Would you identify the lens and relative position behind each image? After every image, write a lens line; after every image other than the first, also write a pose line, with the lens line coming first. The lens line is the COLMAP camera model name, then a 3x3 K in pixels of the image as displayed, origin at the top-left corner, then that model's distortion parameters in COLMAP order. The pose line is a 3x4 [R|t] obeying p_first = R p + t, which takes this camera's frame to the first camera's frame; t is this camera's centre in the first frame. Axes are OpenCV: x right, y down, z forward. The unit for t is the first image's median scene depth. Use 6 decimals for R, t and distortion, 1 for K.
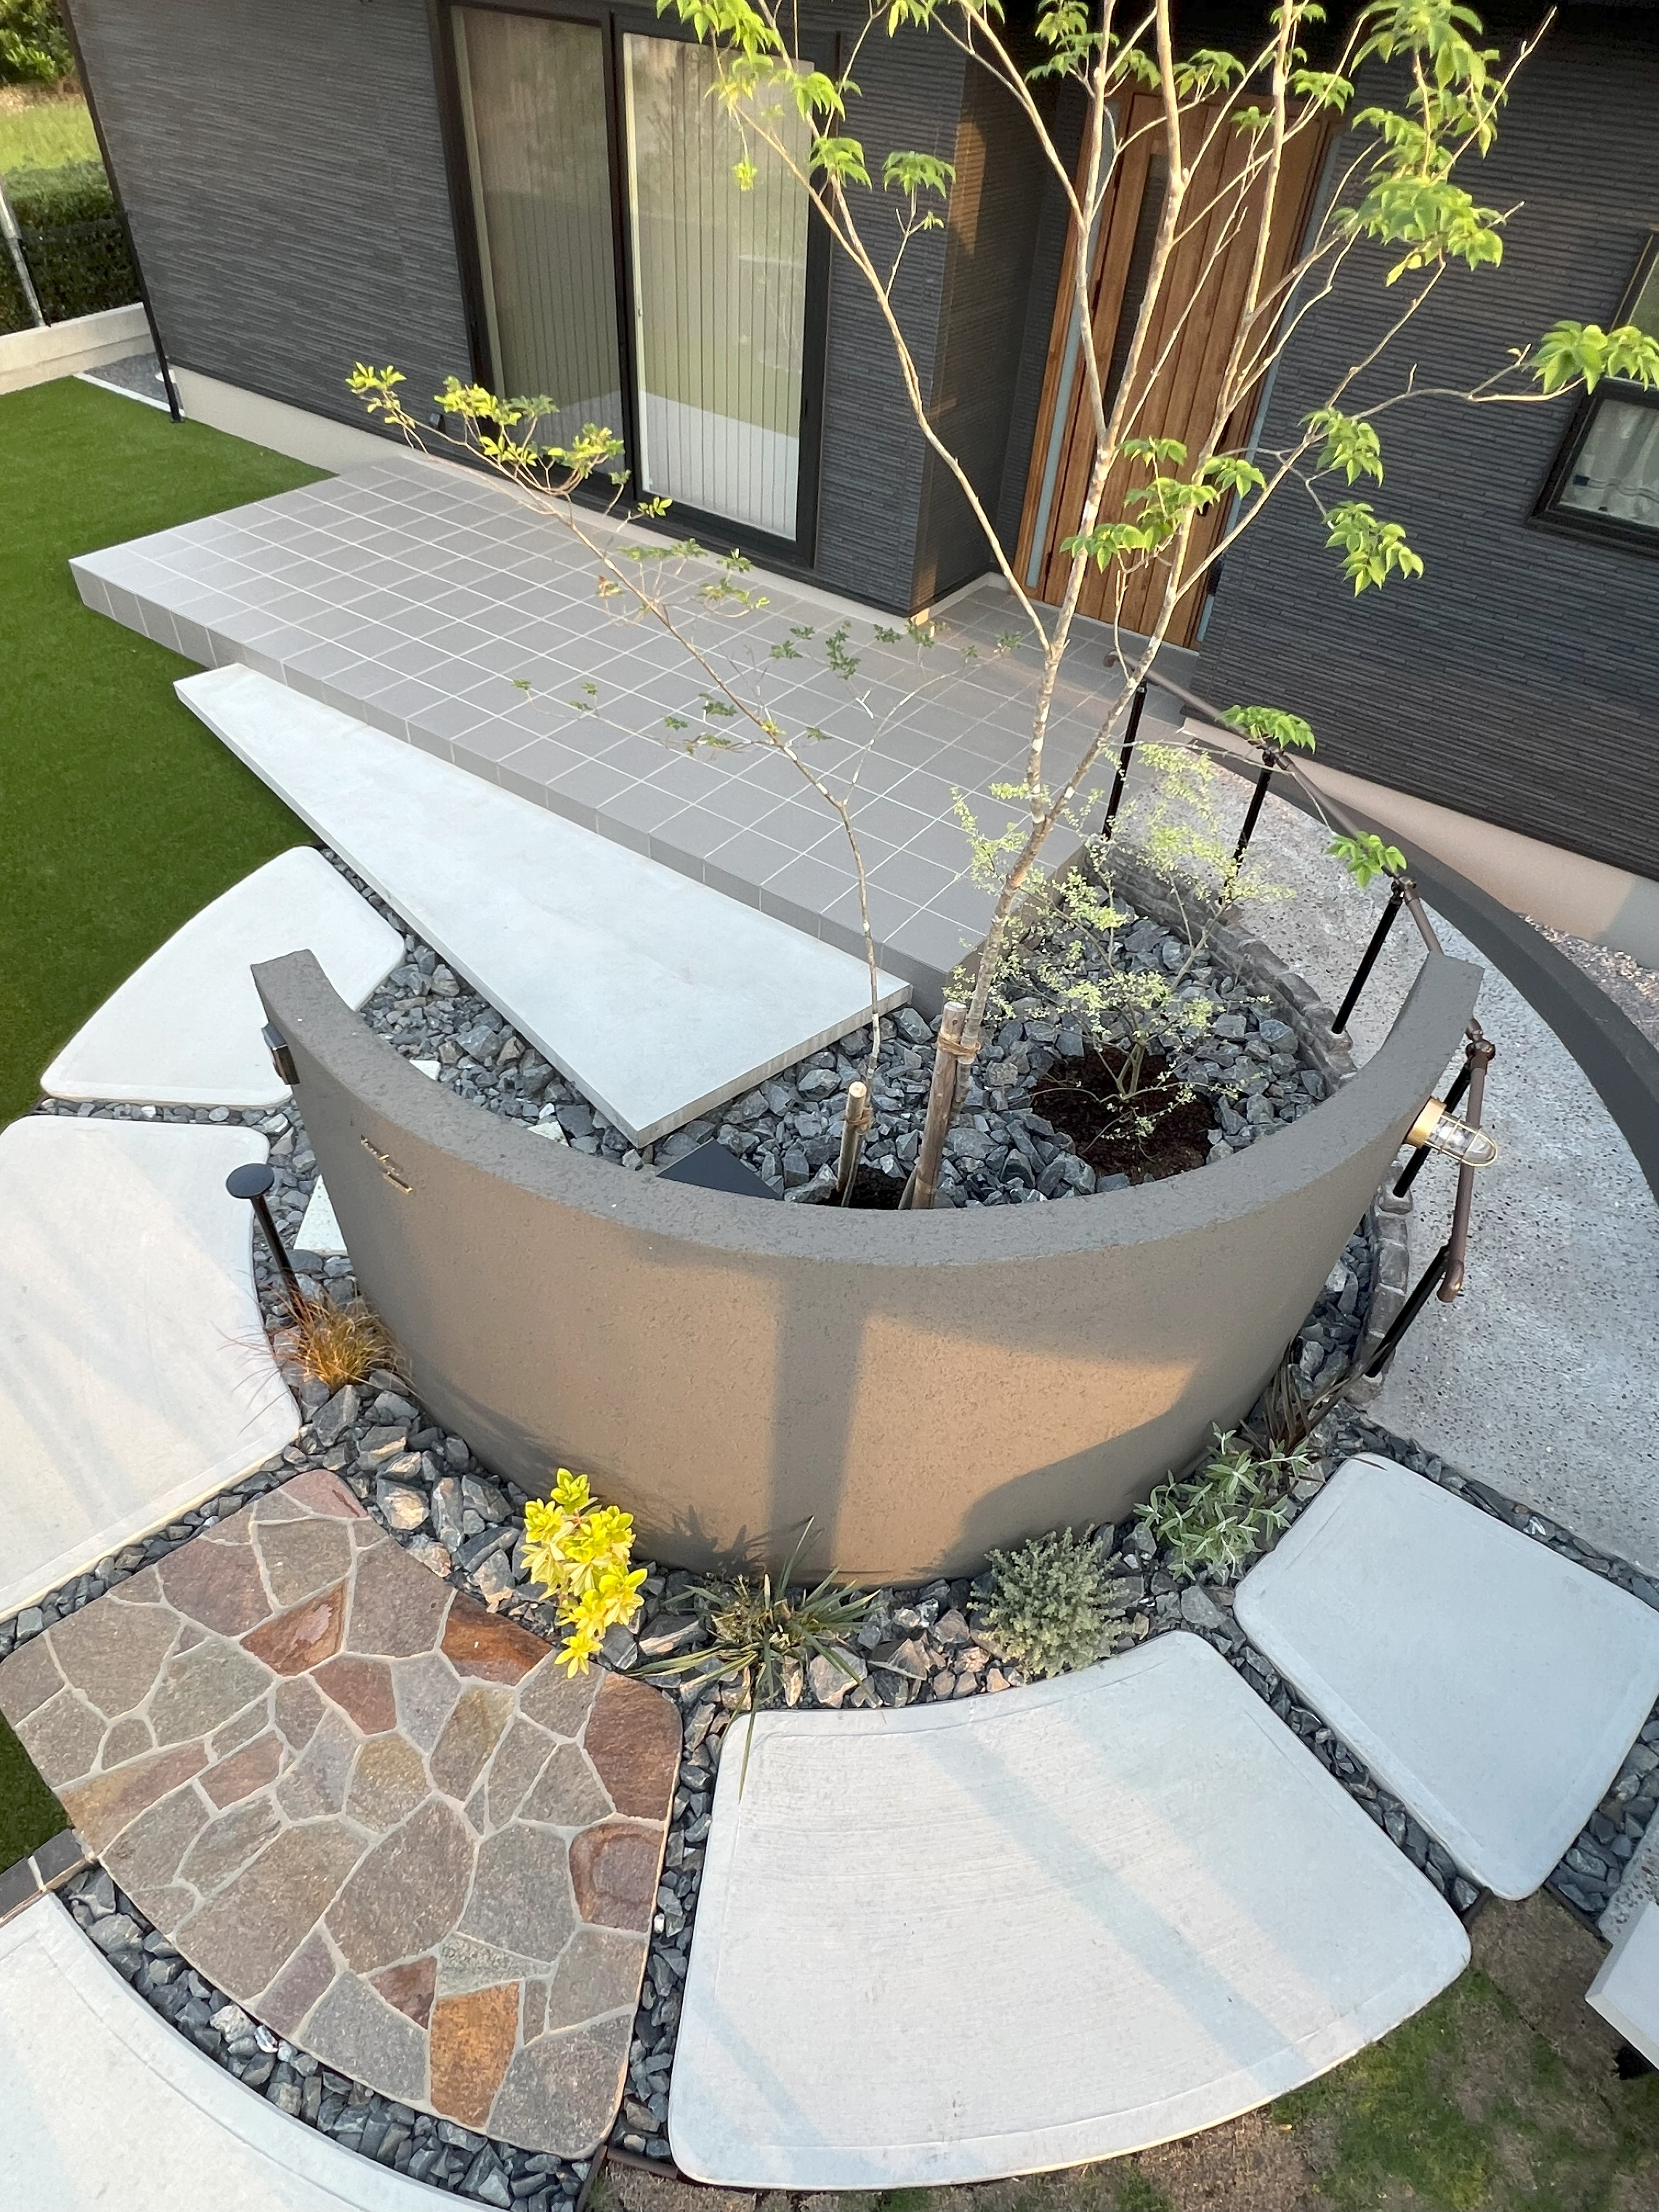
lens RADIAL K [[1244.8, 0, 829.5], [0, 1244.8, 1106.0], [0, 0, 1]] dist [-0.004921, -0.001368]
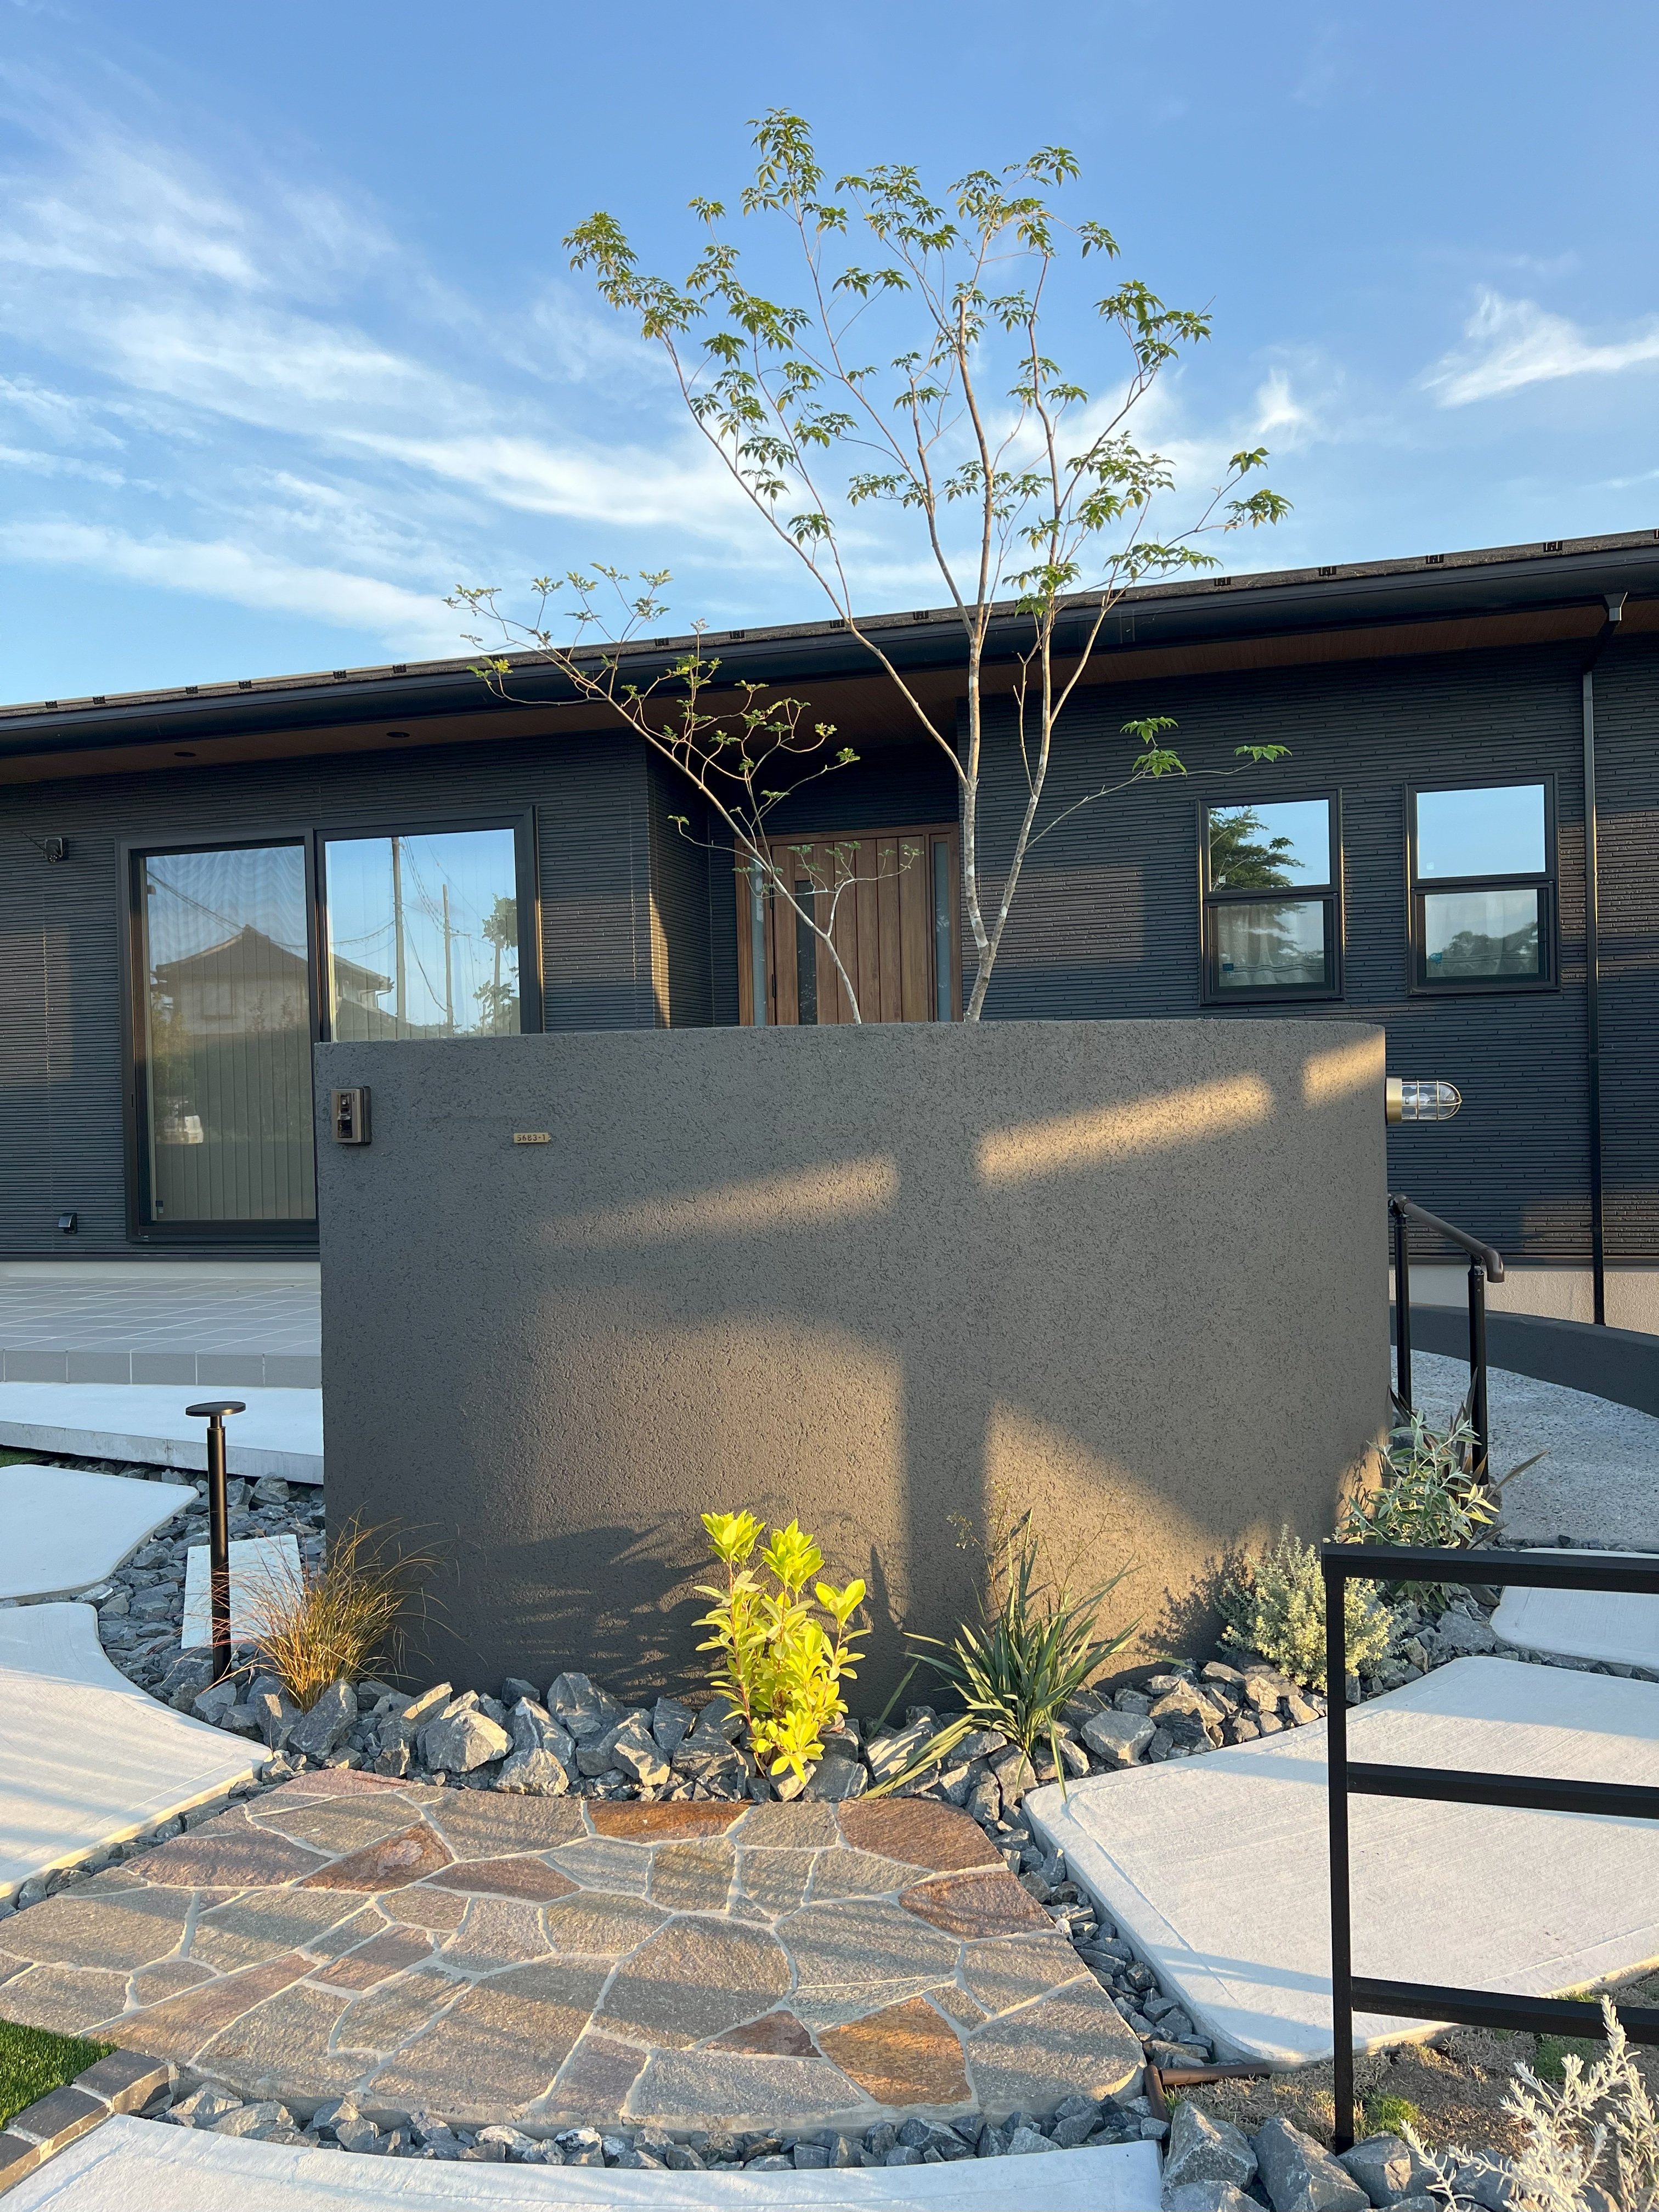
lens RADIAL K [[1658.1, 0, 876.6], [0, 1658.1, 1107.3], [0, 0, 1]] dist [0.061305, -0.072752]
pose [[0.931981, -0.093774, 0.350168, -0.487066], [0.311014, 0.703082, -0.639489, 0.845159], [-0.186229, 0.704898, 0.684424, 0.053300]]
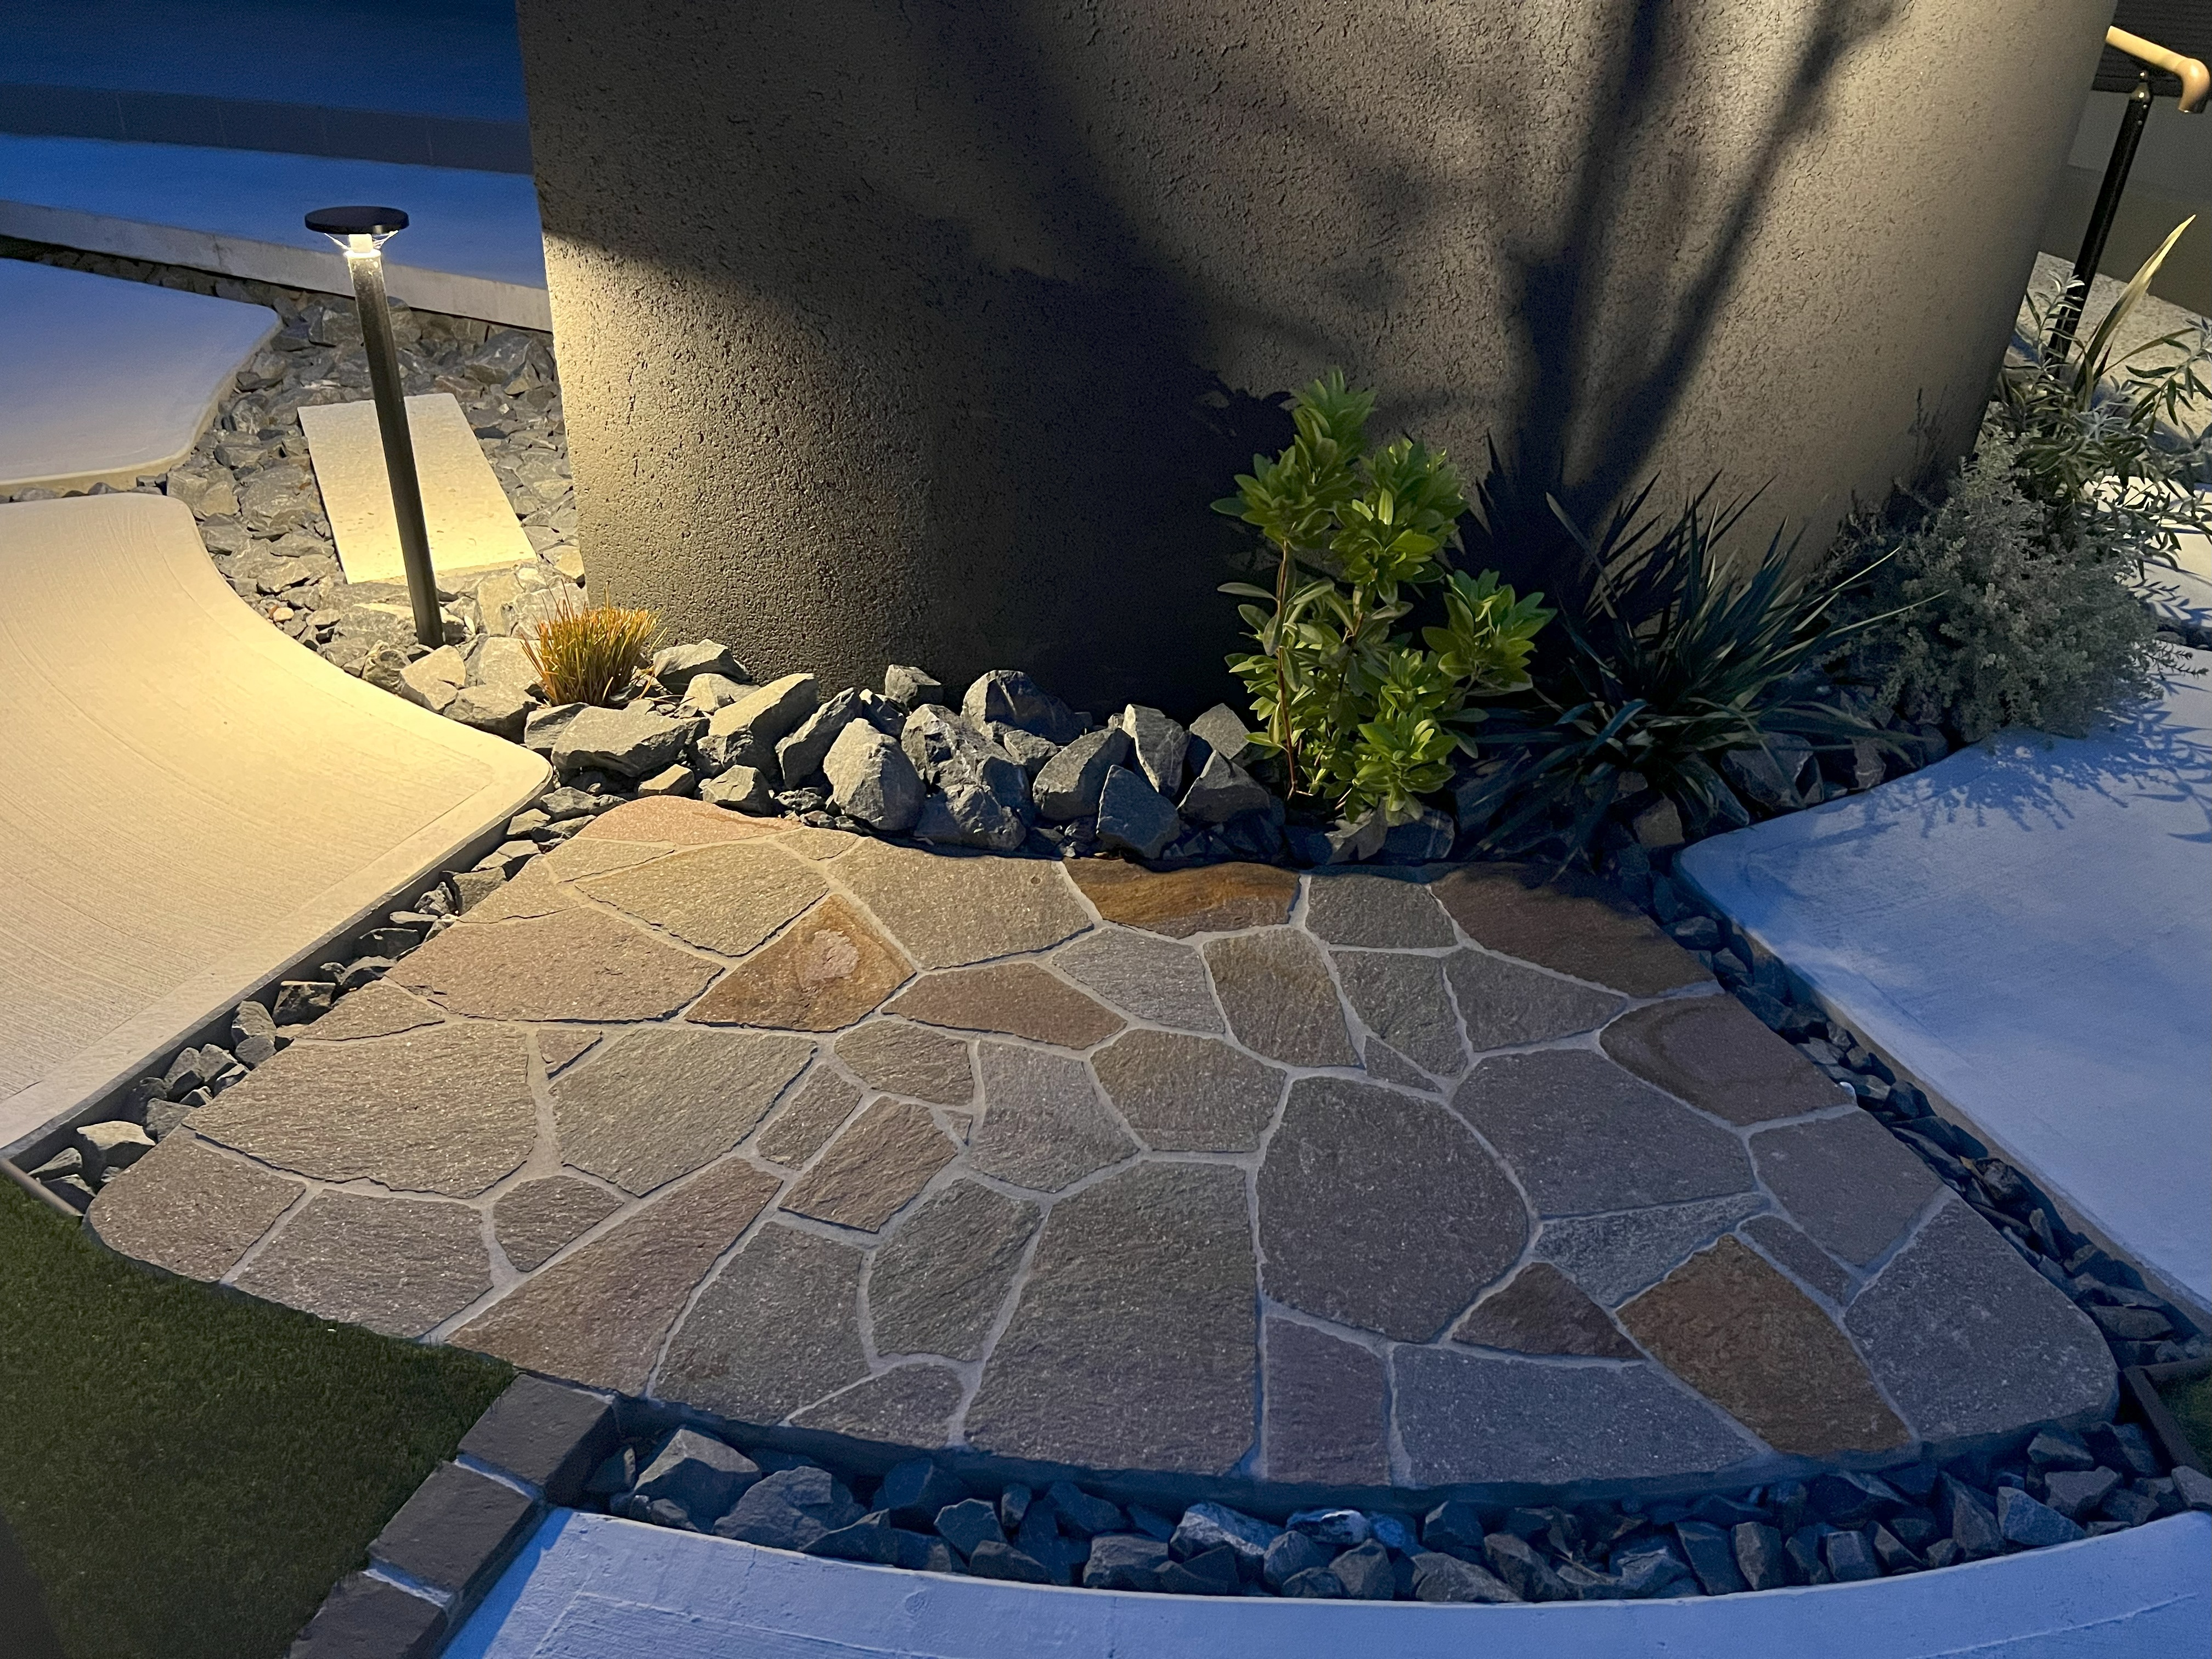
lens RADIAL K [[1686.0, 0, 1105.8], [0, 1686.0, 836.0], [0, 0, 1]] dist [0.063550, -0.076962]
pose [[0.896950, -0.245217, 0.367899, -0.577194], [0.319081, 0.935014, -0.154713, 0.535159], [-0.306052, 0.256159, 0.916905, 0.432504]]
